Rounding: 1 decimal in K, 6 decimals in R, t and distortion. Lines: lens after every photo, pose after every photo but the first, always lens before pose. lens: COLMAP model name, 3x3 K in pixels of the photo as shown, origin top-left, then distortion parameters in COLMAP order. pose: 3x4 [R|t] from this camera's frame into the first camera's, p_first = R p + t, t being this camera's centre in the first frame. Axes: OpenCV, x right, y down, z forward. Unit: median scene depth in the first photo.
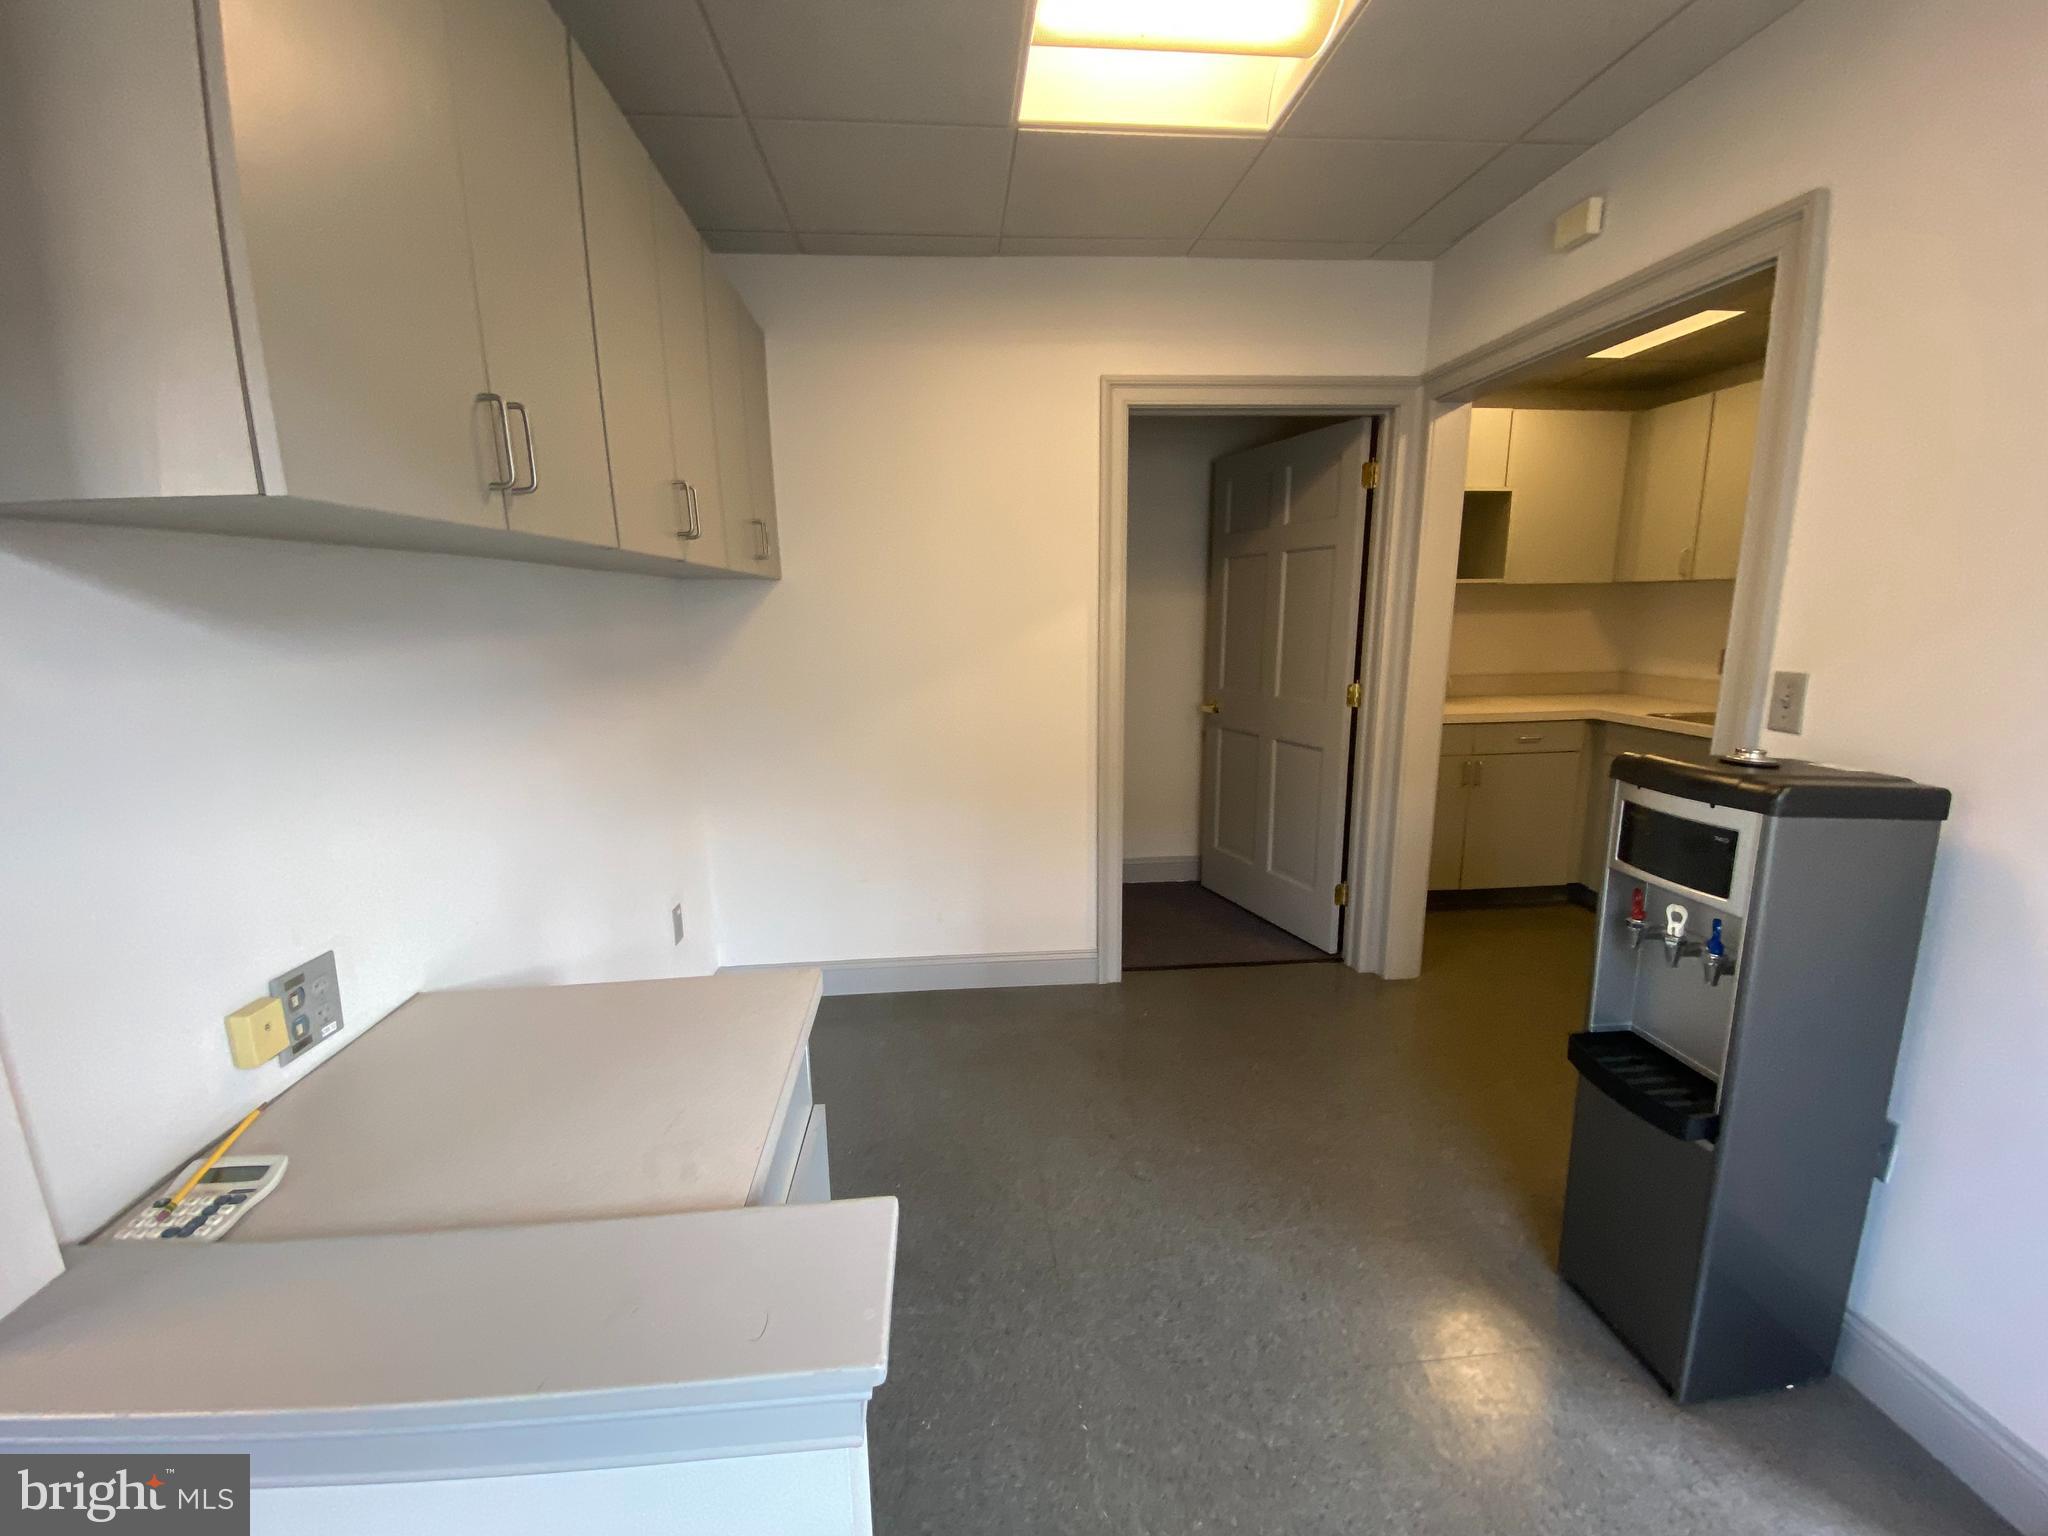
lens RADIAL K [[858.1, 0, 1022.7], [0, 858.1, 770.4], [0, 0, 1]] dist [-0.009351, -0.002824]
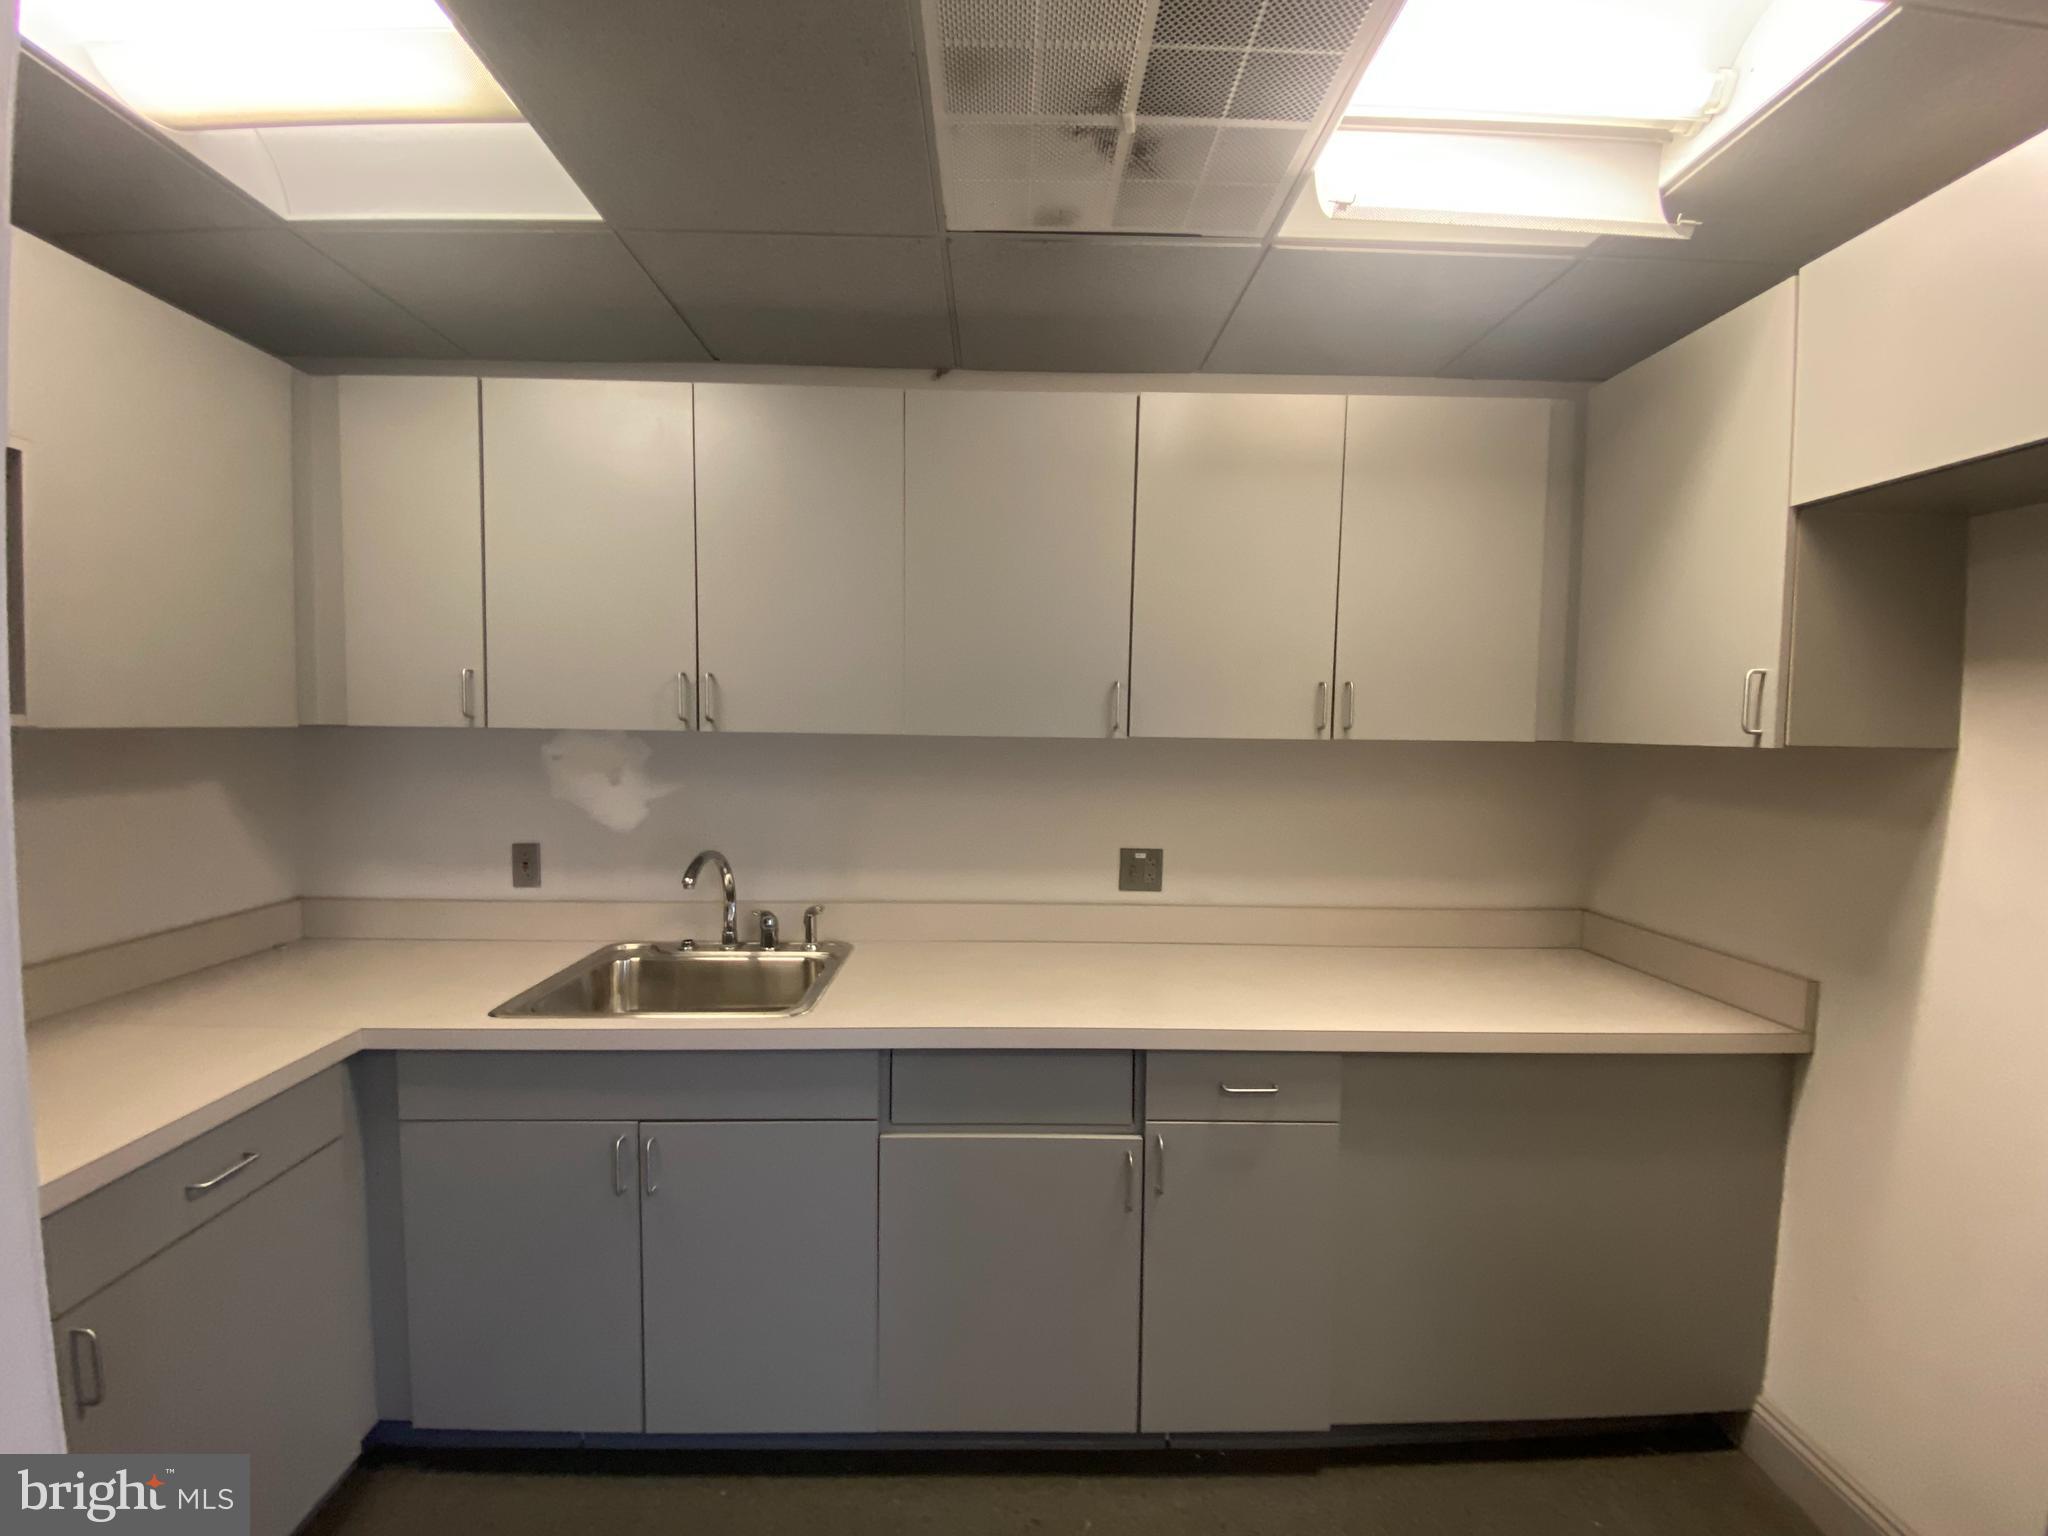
lens RADIAL K [[858.1, 0, 1023.6], [0, 858.1, 768.5], [0, 0, 1]] dist [-0.009351, -0.002824]
pose [[0.071135, -0.041607, 0.996599, 0.287869], [0.180845, 0.983109, 0.028136, -0.153418], [-0.980936, 0.178228, 0.077458, 0.639318]]
